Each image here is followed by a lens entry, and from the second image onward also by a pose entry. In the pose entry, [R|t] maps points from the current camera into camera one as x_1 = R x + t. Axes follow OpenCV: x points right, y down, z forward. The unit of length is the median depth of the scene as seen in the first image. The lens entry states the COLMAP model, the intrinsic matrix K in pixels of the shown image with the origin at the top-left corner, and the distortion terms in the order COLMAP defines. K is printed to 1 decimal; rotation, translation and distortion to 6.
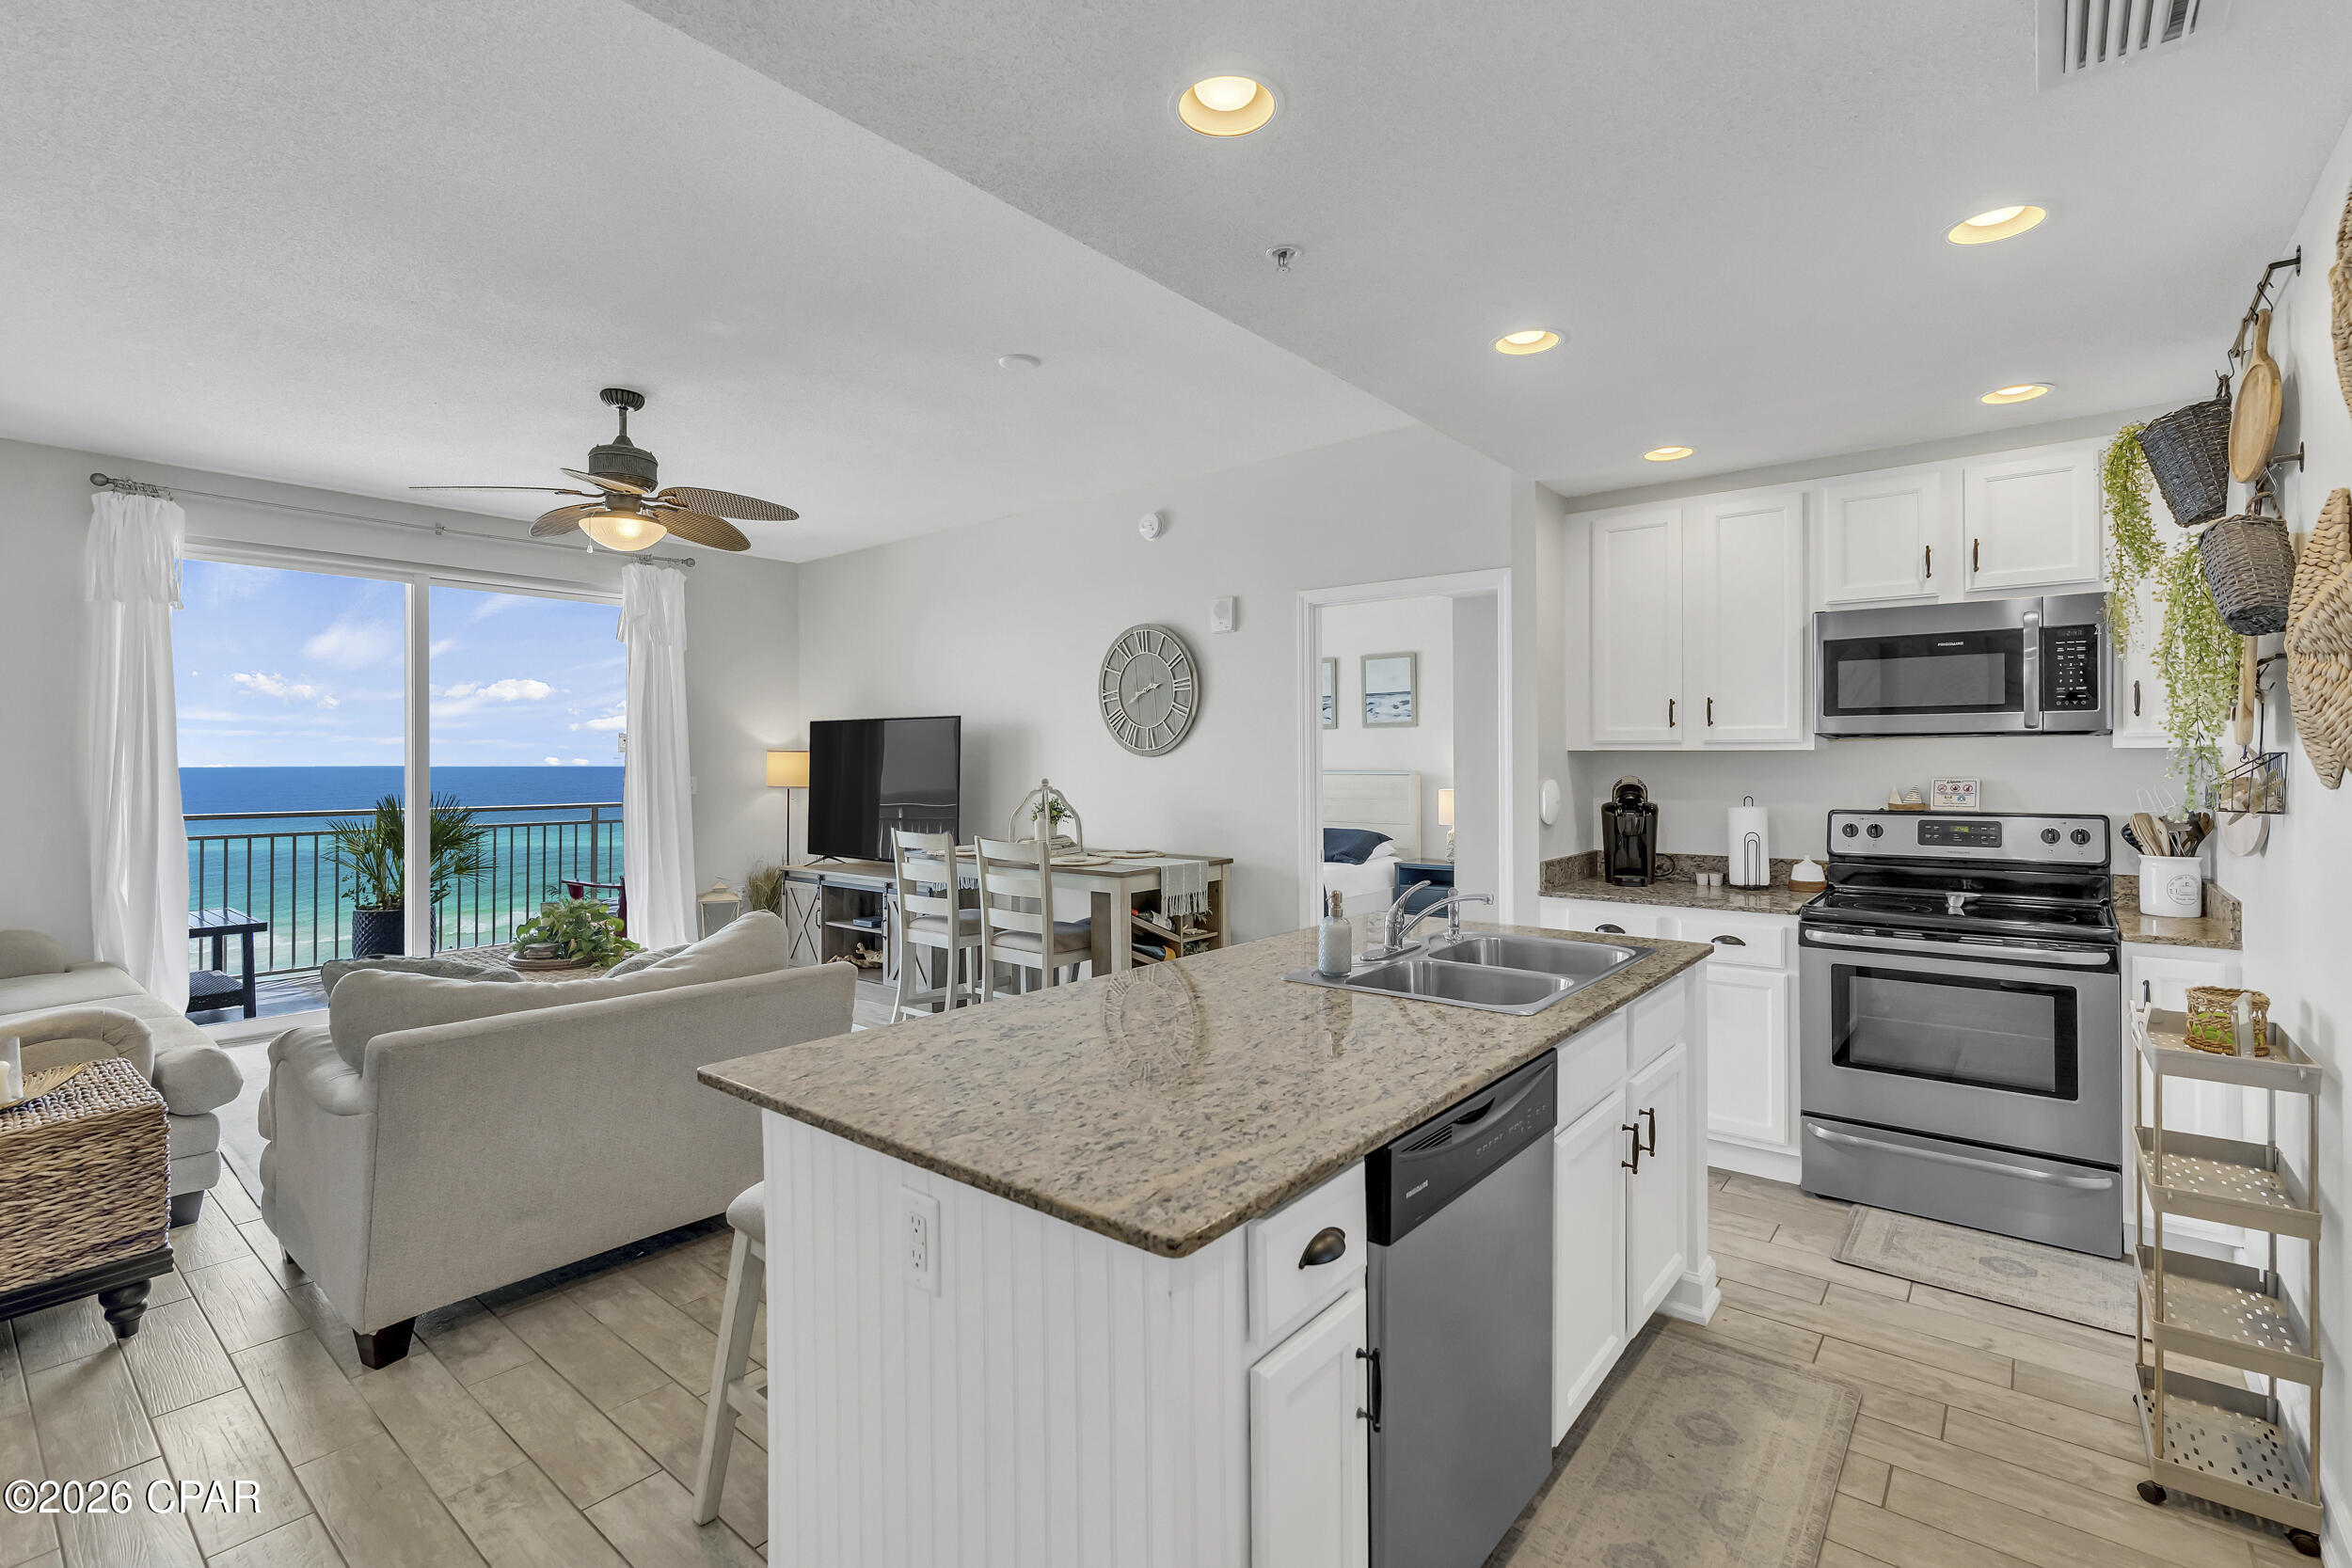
lens RADIAL K [[1057.9, 0, 1180.8], [0, 1057.9, 753.1], [0, 0, 1]] dist [-0.012274, 0.002841]
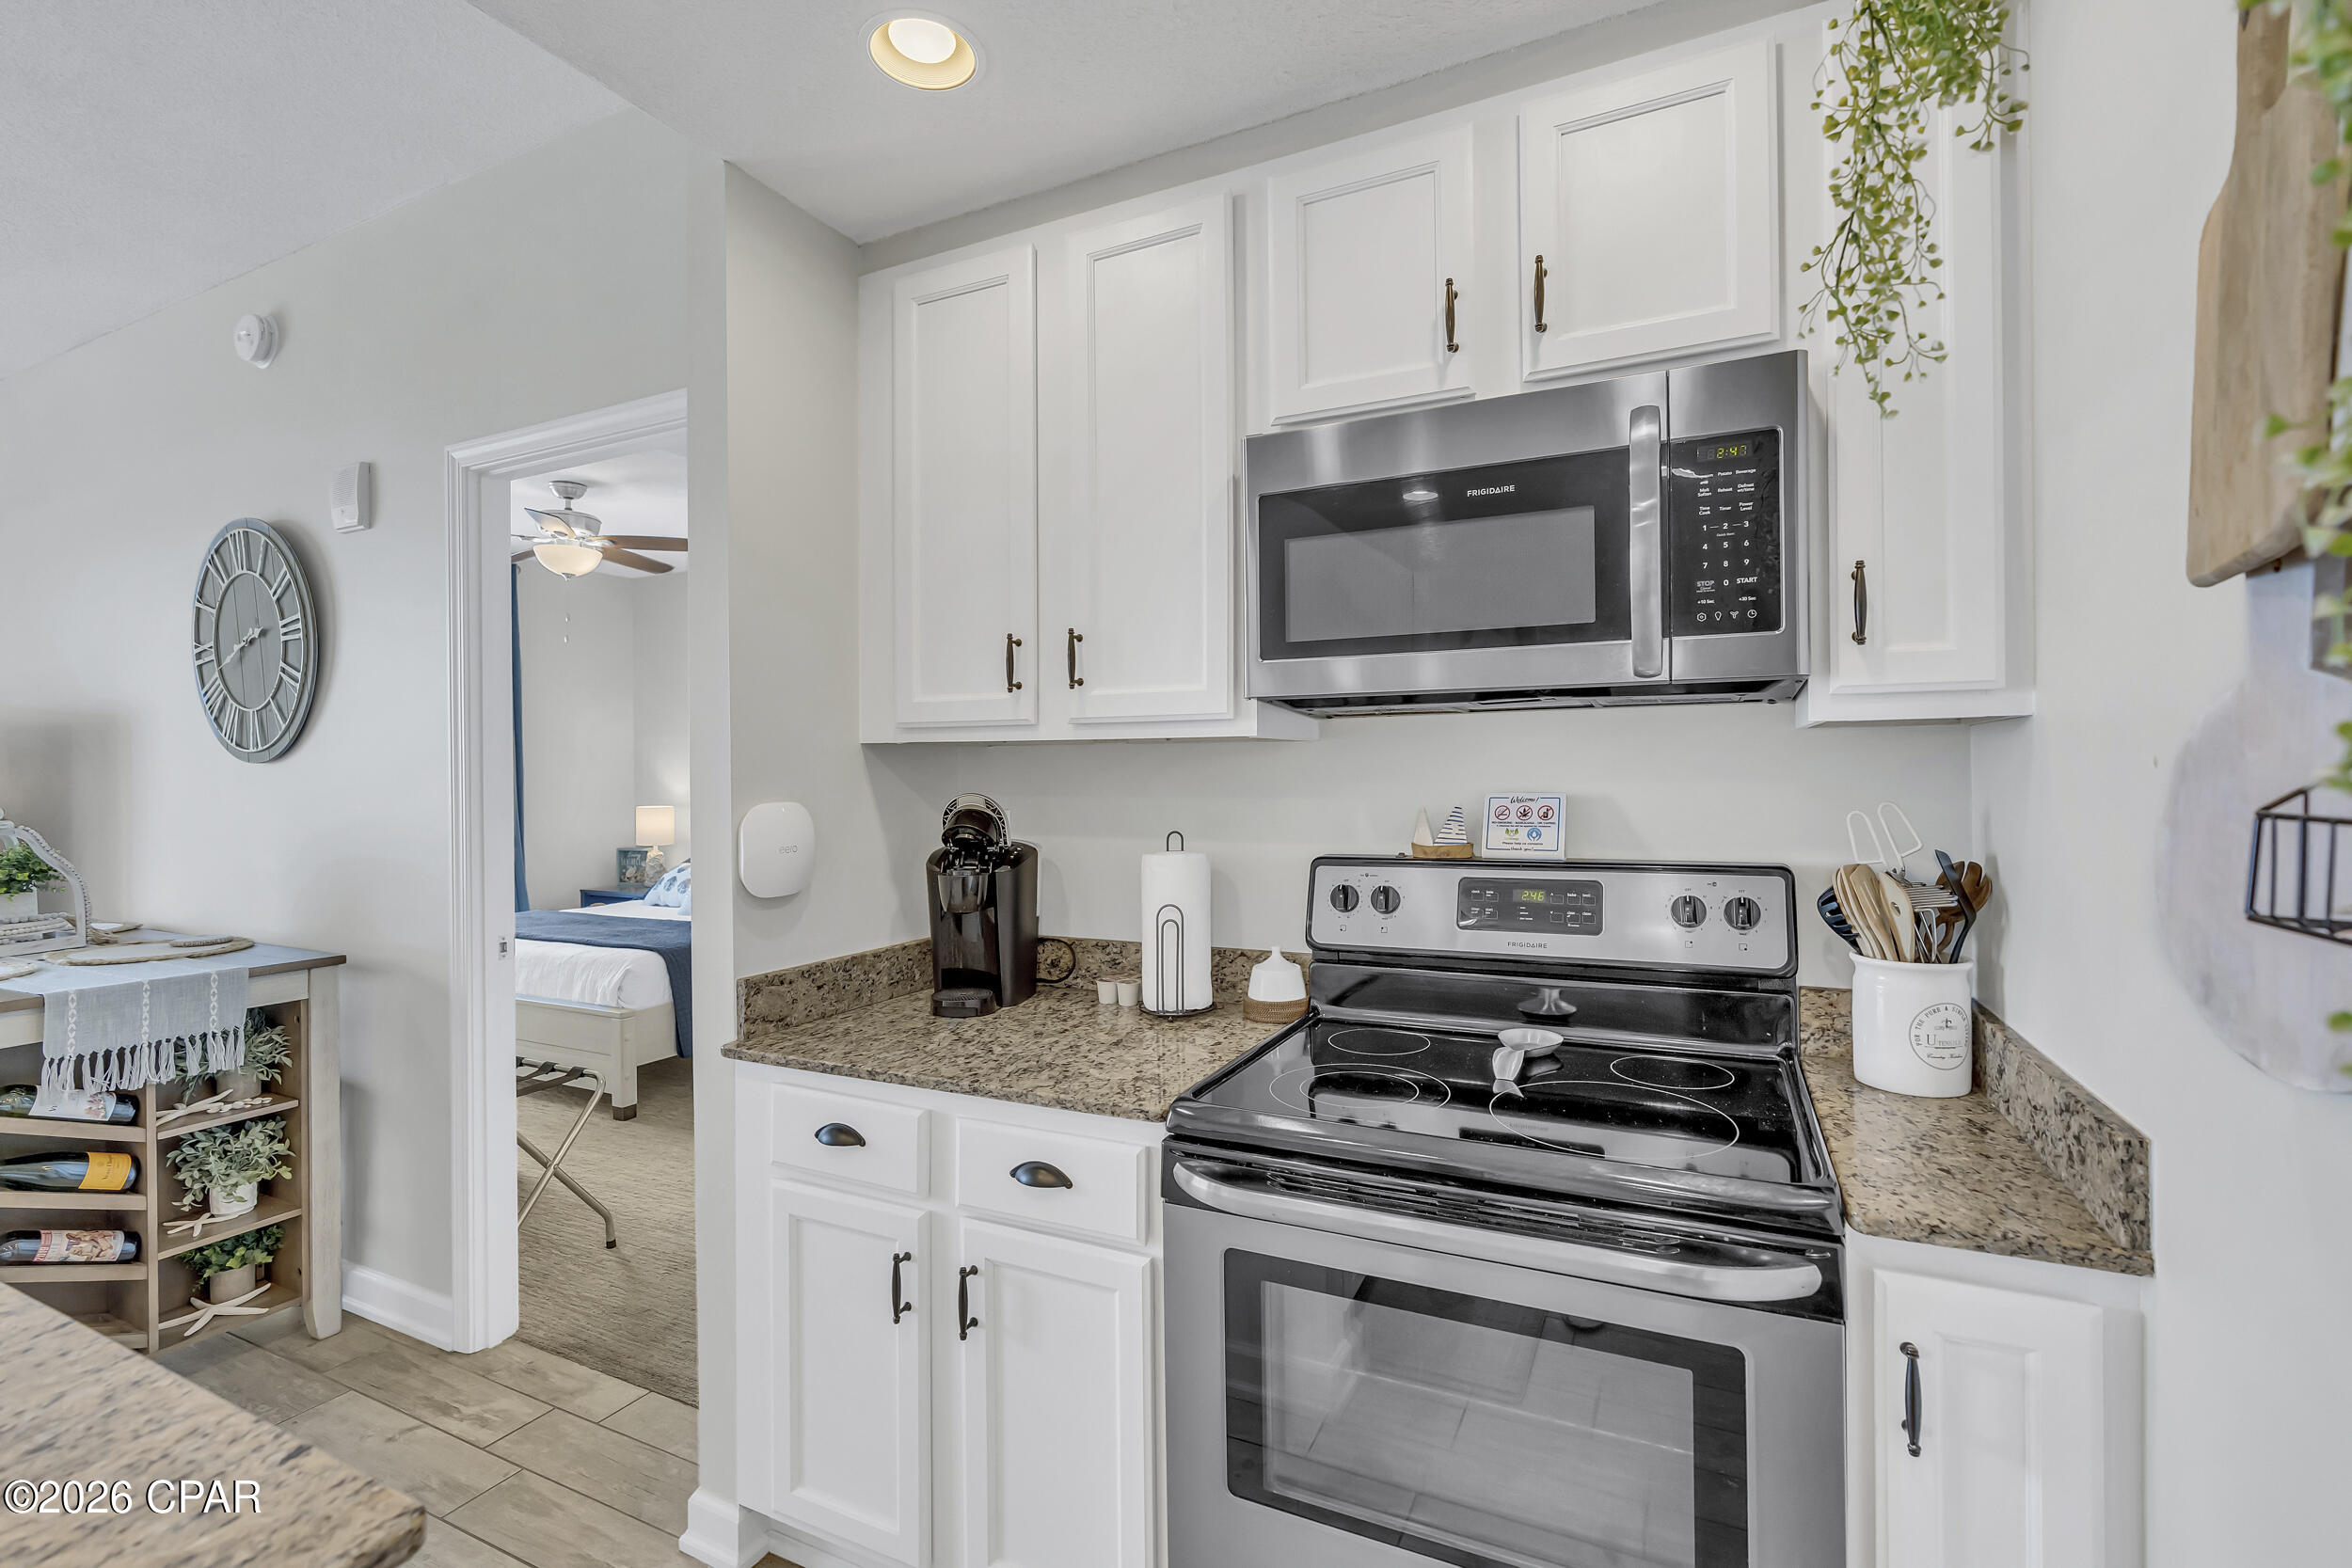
lens RADIAL K [[1057.9, 0, 1180.2], [0, 1057.9, 767.9], [0, 0, 1]] dist [-0.012274, 0.002841]
pose [[0.973194, -0.002740, 0.229968, 0.414346], [0.003573, 0.999988, -0.003206, 0.011799], [-0.229957, 0.003942, 0.973193, 0.492633]]
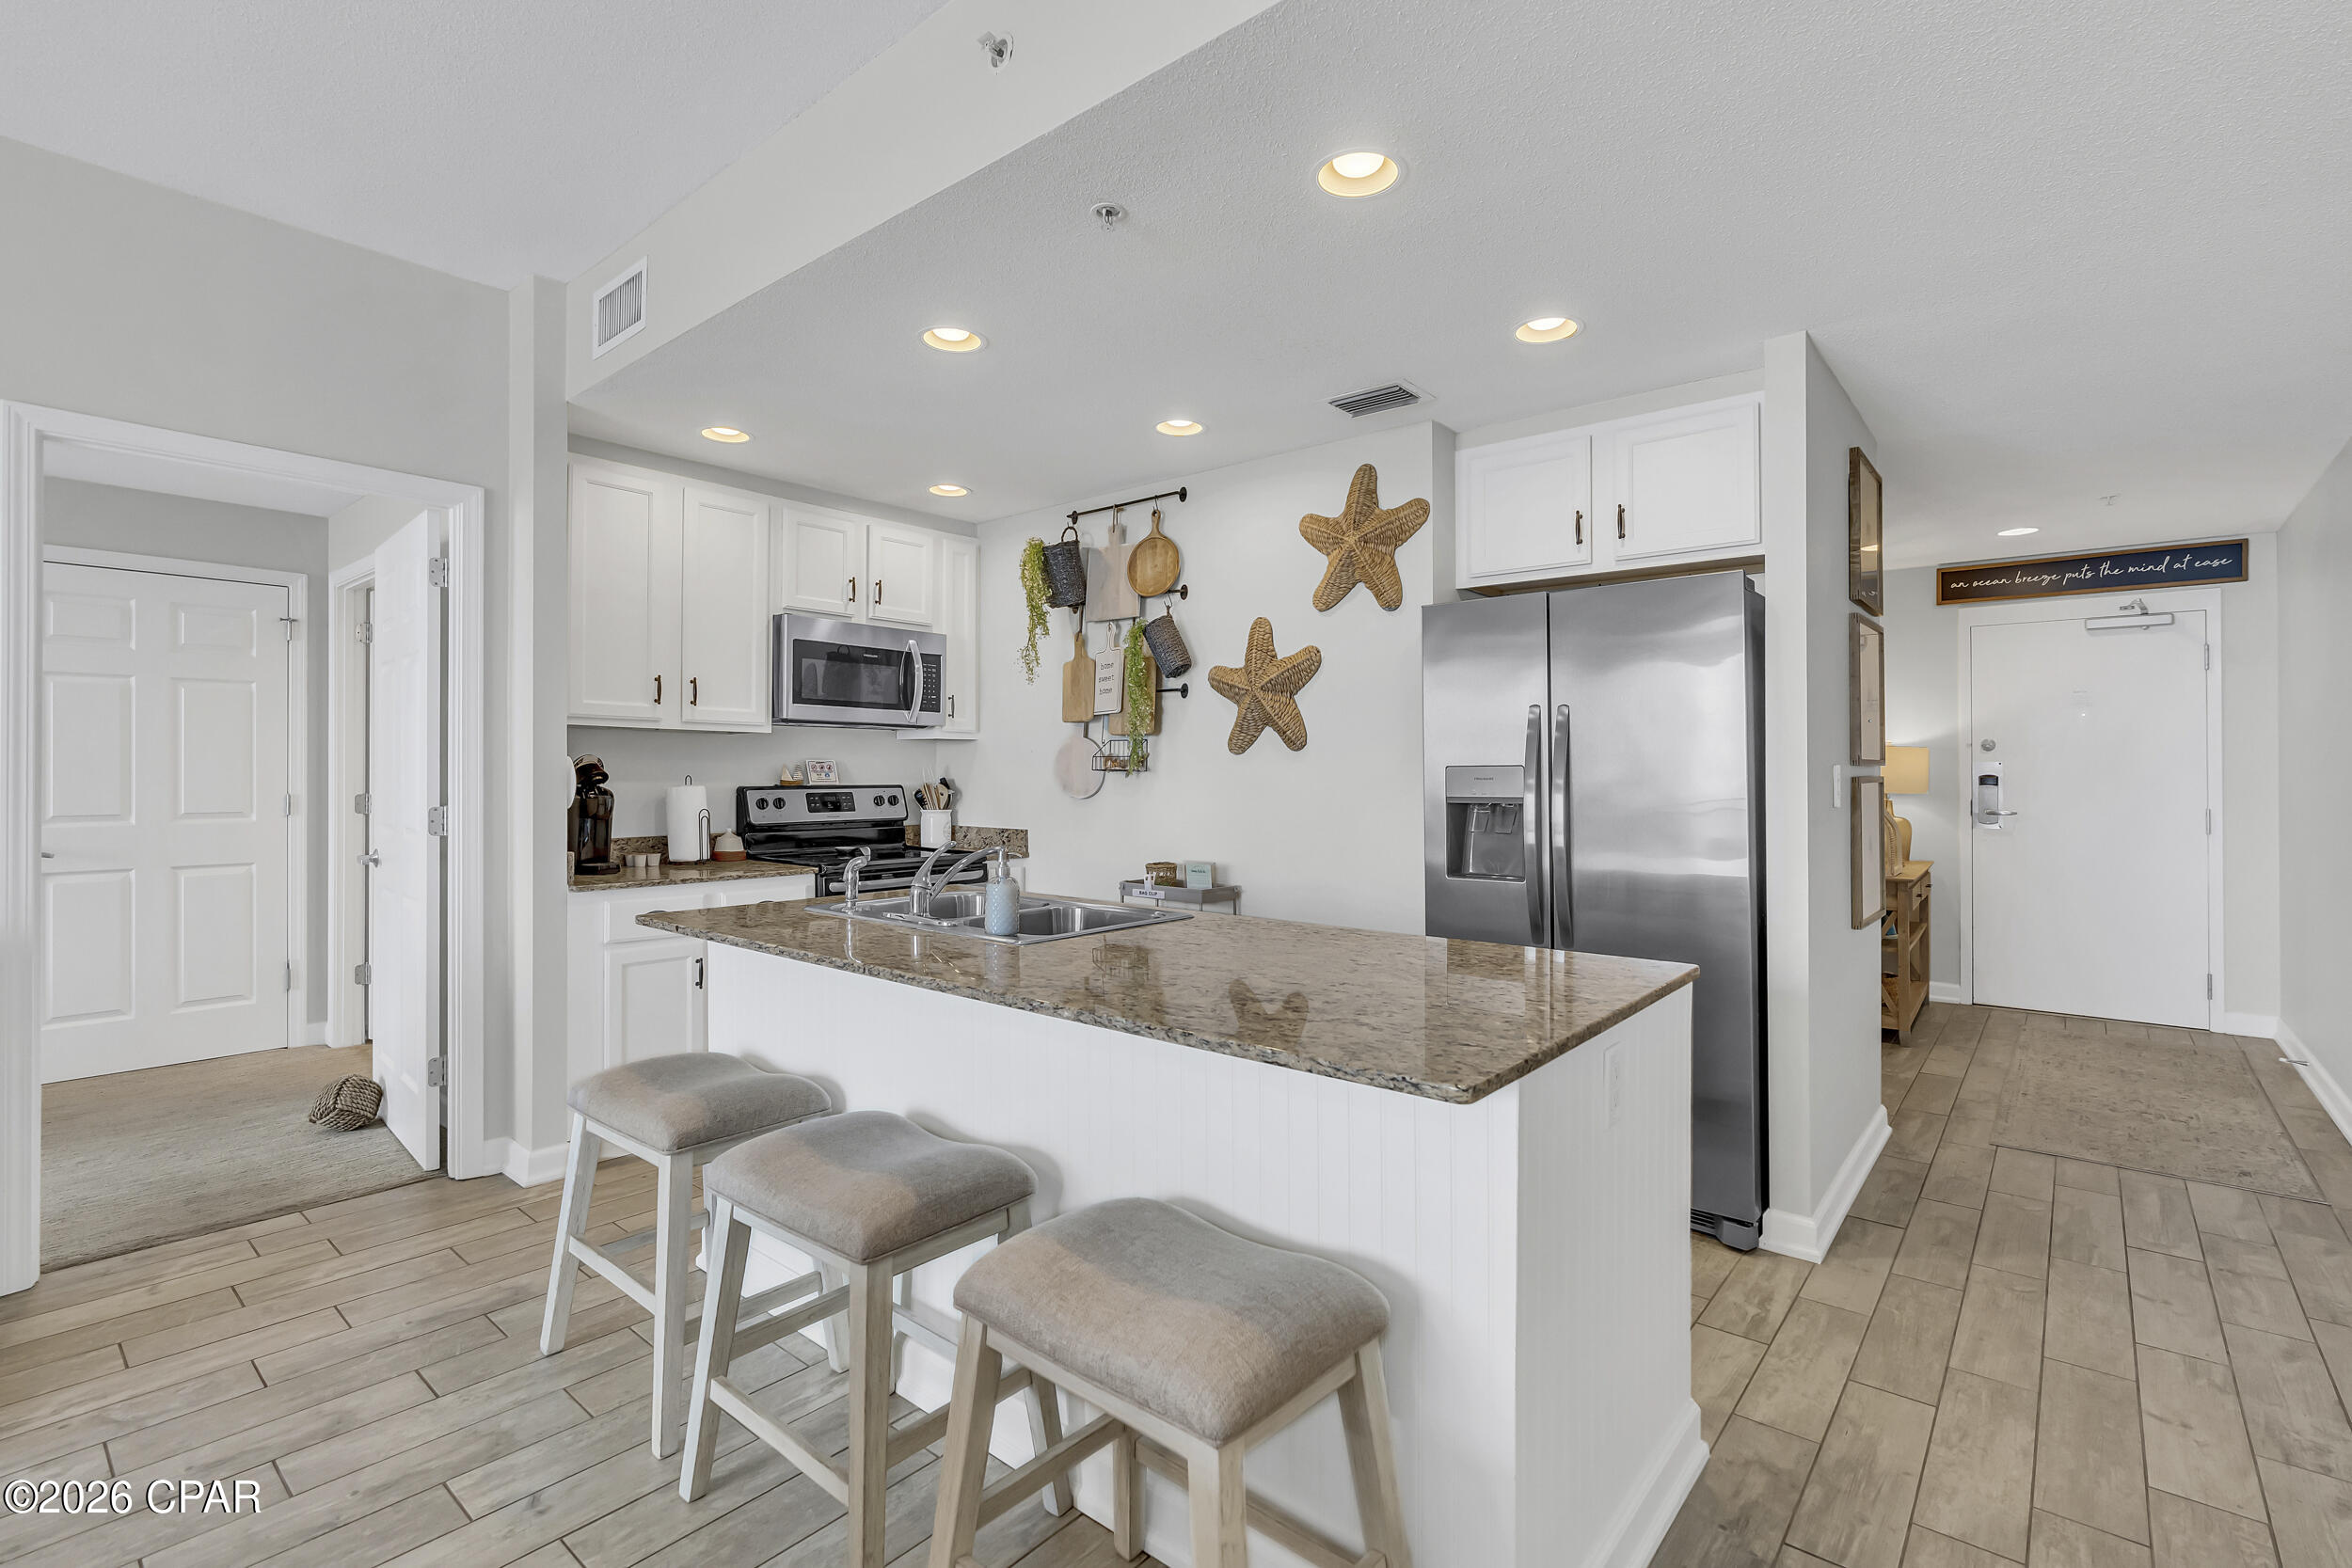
lens RADIAL K [[1057.9, 0, 1163.7], [0, 1057.9, 769.4], [0, 0, 1]] dist [-0.012274, 0.002841]
pose [[0.017711, 0.007733, 0.999813, -0.490101], [-0.008262, 0.999937, -0.007588, 0.037769], [-0.999809, -0.008126, 0.017774, 0.501535]]
